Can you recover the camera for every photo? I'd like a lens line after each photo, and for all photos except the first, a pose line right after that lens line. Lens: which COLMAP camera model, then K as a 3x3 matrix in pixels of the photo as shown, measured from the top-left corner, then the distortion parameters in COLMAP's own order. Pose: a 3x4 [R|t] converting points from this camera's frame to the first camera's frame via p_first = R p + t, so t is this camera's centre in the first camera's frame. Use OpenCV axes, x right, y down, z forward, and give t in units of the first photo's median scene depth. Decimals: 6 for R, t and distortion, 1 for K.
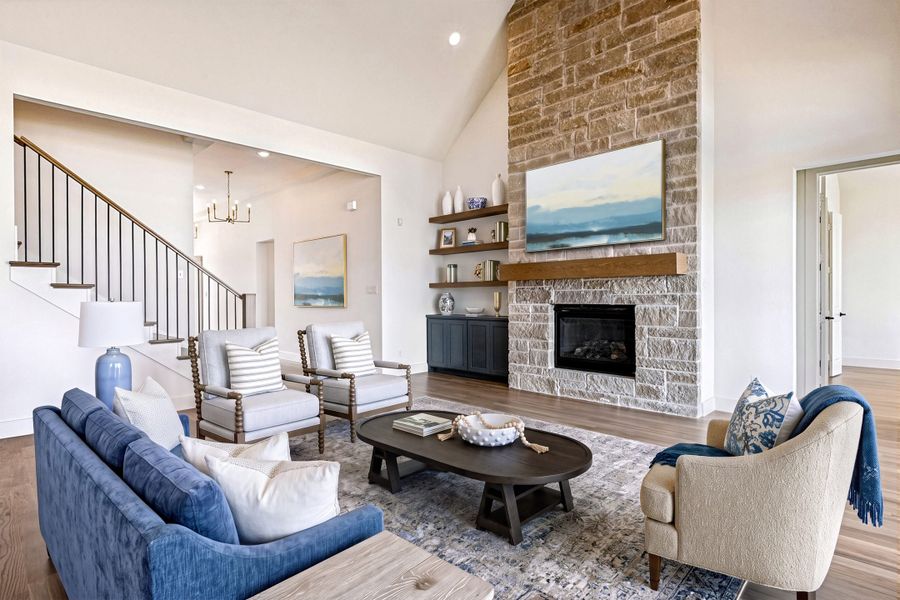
lens RADIAL K [[463.9, 0, 456.5], [0, 463.9, 299.6], [0, 0, 1]] dist [0.005823, -0.002101]
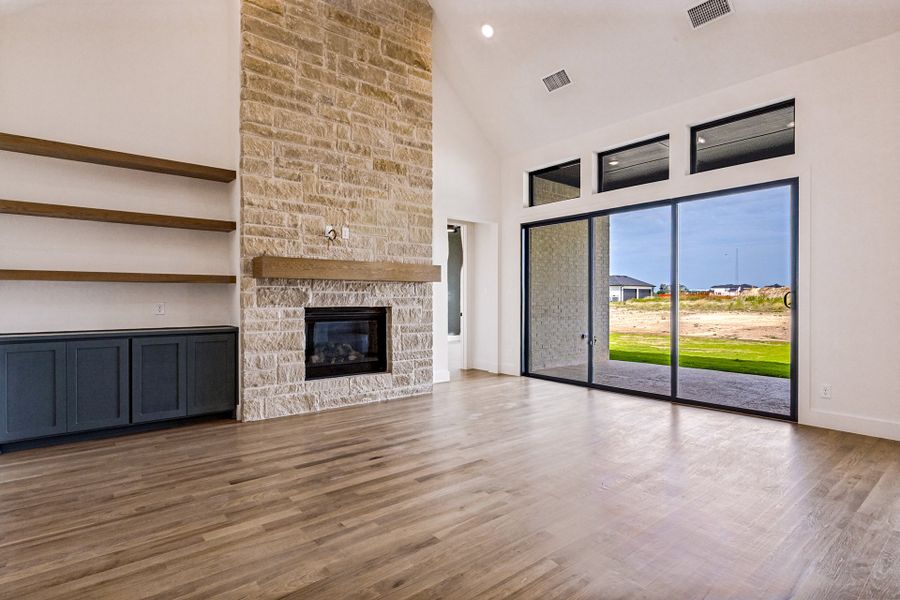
lens RADIAL K [[463.9, 0, 448.5], [0, 463.9, 299.6], [0, 0, 1]] dist [0.005823, -0.002101]
pose [[0.112108, 0.003778, 0.993689, -0.680858], [0.005190, 0.999977, -0.004388, -0.000315], [-0.993682, 0.005649, 0.112086, 0.696051]]
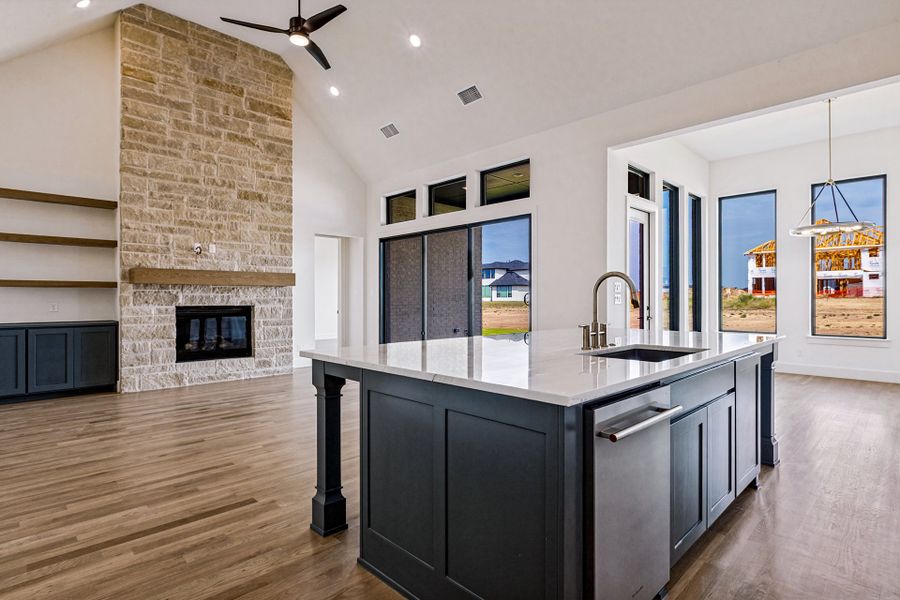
lens RADIAL K [[463.9, 0, 447.1], [0, 463.9, 297.0], [0, 0, 1]] dist [0.005823, -0.002101]
pose [[0.025995, 0.010190, 0.999610, -0.984038], [0.008195, 0.999912, -0.010406, 0.004614], [-0.999628, 0.008462, 0.025909, 0.344829]]
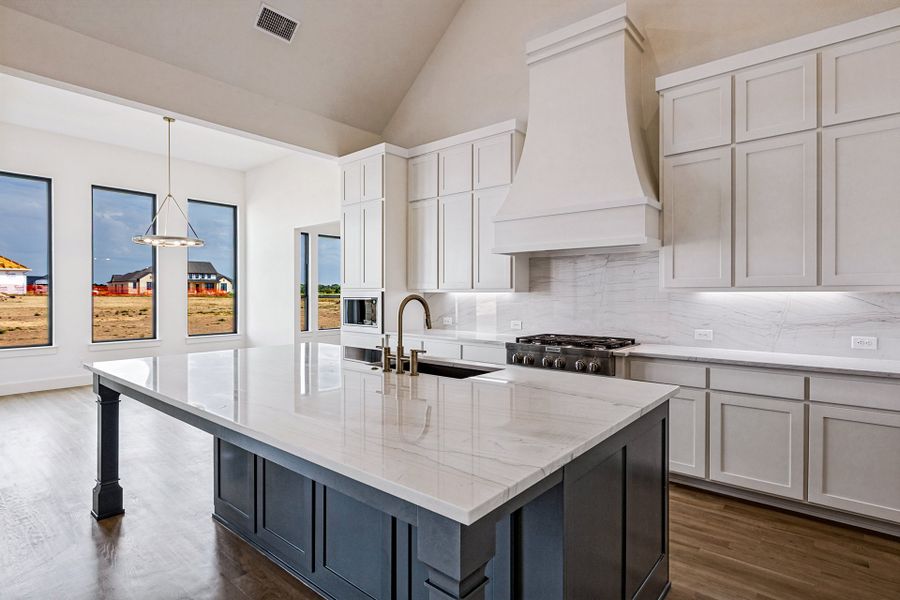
lens RADIAL K [[463.9, 0, 445.8], [0, 463.9, 296.0], [0, 0, 1]] dist [0.005823, -0.002101]
pose [[-0.997693, 0.005733, -0.067650, -0.501015], [0.004978, 0.999924, 0.011319, -0.028912], [0.067710, 0.010956, -0.997645, 0.688977]]
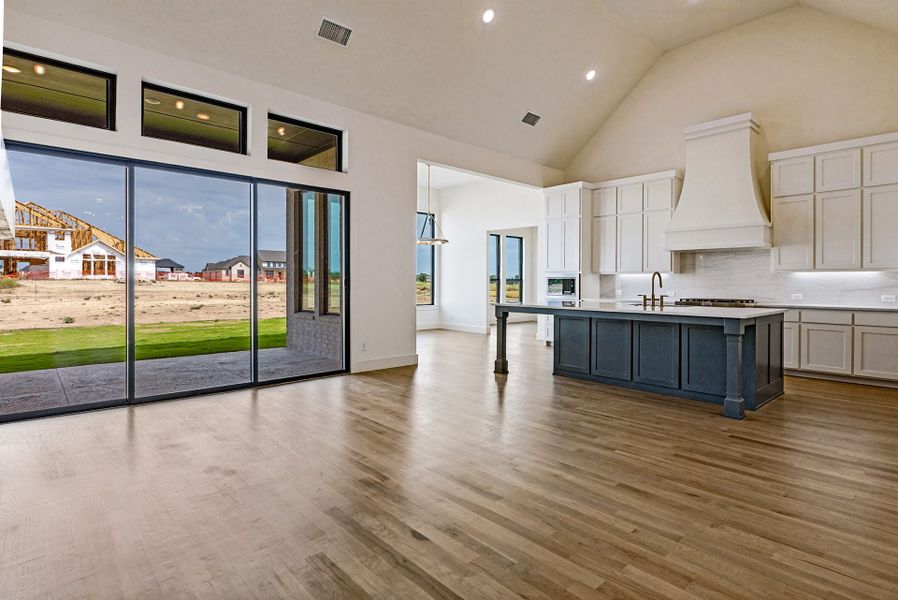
lens RADIAL K [[462.9, 0, 452.9], [0, 462.9, 282.4], [0, 0, 1]] dist [0.005823, -0.002101]
pose [[-0.999060, -0.000469, 0.043340, -0.077117], [-0.000212, 0.999982, 0.005929, -0.006466], [-0.043342, 0.005915, -0.999043, 1.288856]]
